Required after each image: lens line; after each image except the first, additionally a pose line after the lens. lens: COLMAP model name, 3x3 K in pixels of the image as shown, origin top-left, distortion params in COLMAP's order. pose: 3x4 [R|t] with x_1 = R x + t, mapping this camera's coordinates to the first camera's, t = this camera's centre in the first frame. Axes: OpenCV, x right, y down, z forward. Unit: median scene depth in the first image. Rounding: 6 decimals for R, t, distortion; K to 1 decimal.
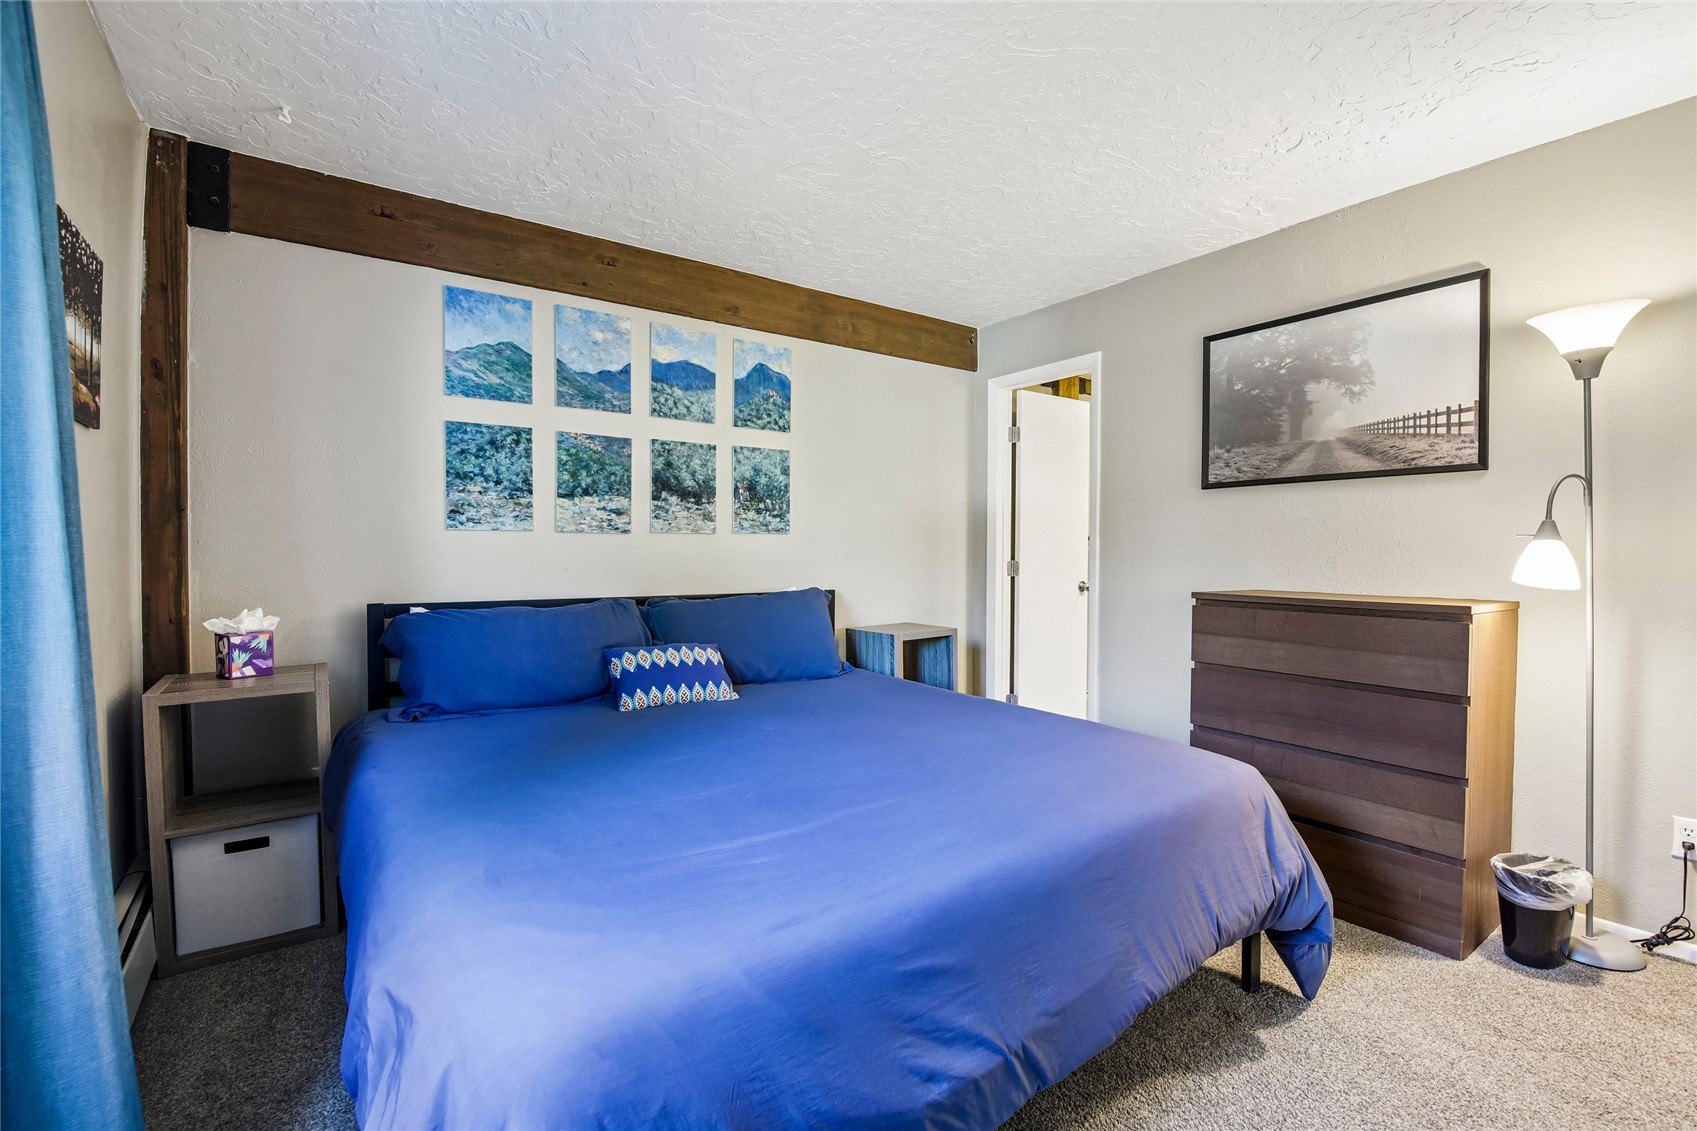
lens RADIAL K [[734.3, 0, 853.7], [0, 734.3, 566.7], [0, 0, 1]] dist [-0.003439, -0.006871]
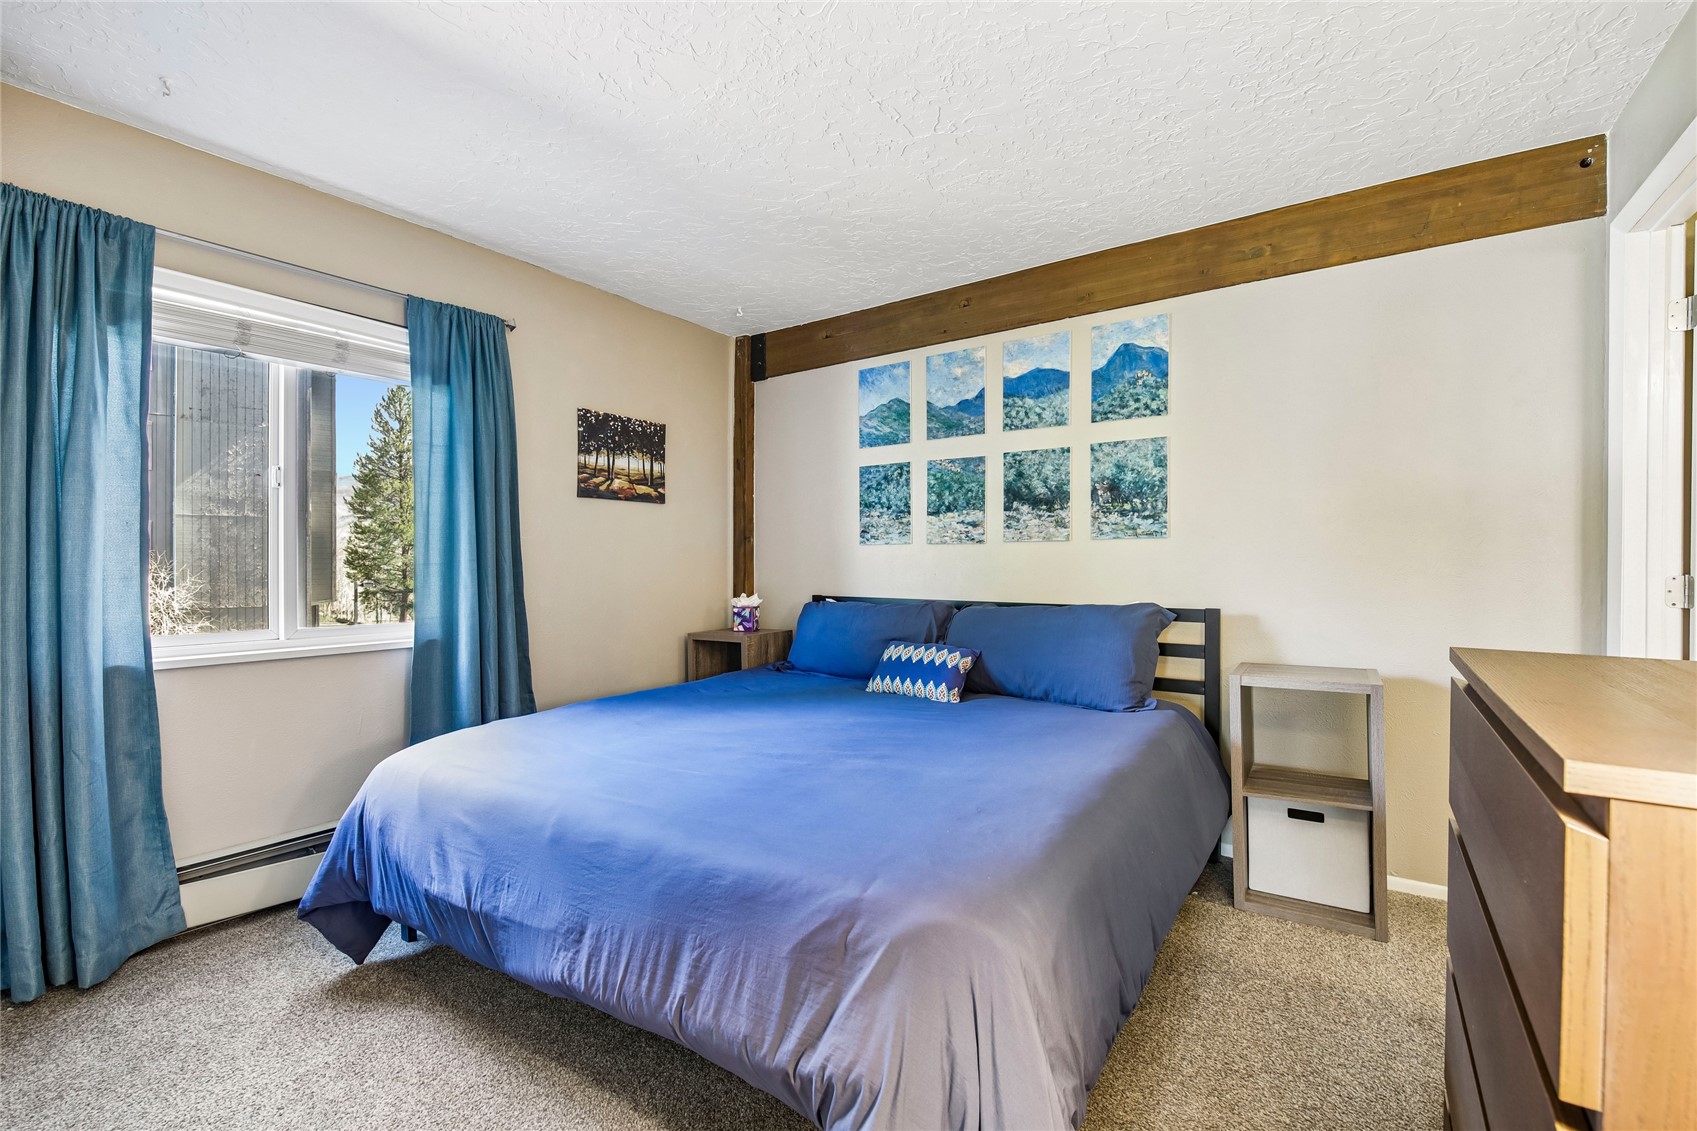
lens RADIAL K [[734.3, 0, 844.4], [0, 734.3, 565.3], [0, 0, 1]] dist [-0.003439, -0.006871]
pose [[0.332927, -0.000533, -0.942952, 0.648421], [-0.018240, 0.999809, -0.007005, -0.001451], [0.942776, 0.019532, 0.332854, 0.442000]]
